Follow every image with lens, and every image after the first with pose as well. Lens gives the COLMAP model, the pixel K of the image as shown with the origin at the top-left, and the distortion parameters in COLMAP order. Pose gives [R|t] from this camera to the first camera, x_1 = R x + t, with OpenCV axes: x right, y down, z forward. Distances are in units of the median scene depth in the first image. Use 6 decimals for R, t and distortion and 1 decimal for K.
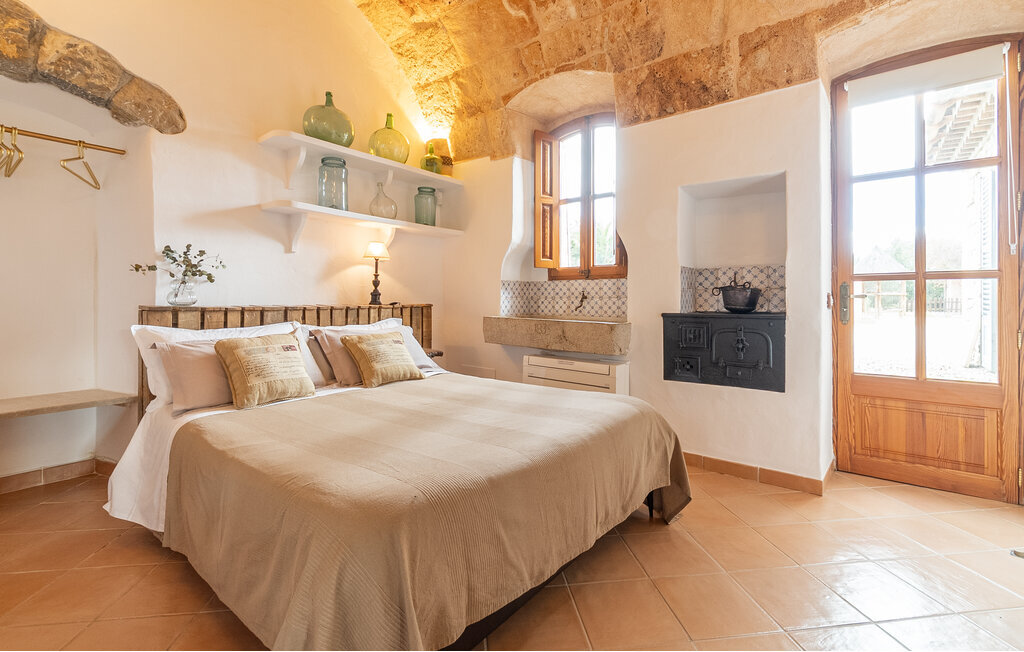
lens RADIAL K [[450.2, 0, 522.3], [0, 450.2, 296.2], [0, 0, 1]] dist [0.001133, 0.000608]
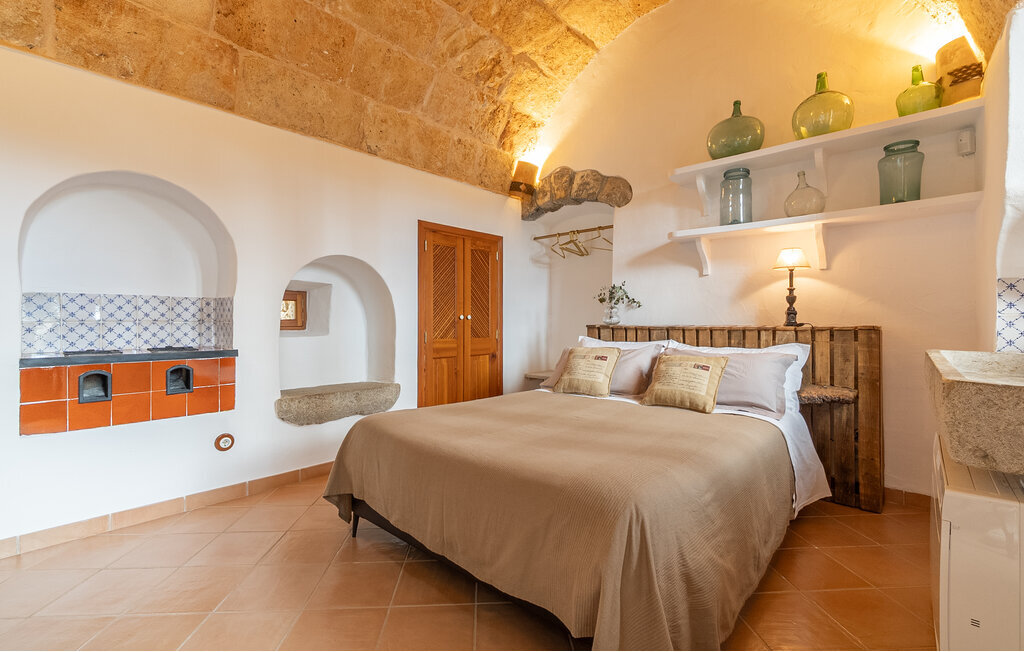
lens RADIAL K [[457.9, 0, 512.0], [0, 457.9, 326.0], [0, 0, 1]] dist [-0.000755, 0.000008]
pose [[-0.070768, 0.009509, -0.997447, 0.587575], [0.010823, 0.999903, 0.008764, 0.006996], [0.997434, -0.010176, -0.070864, 0.613747]]
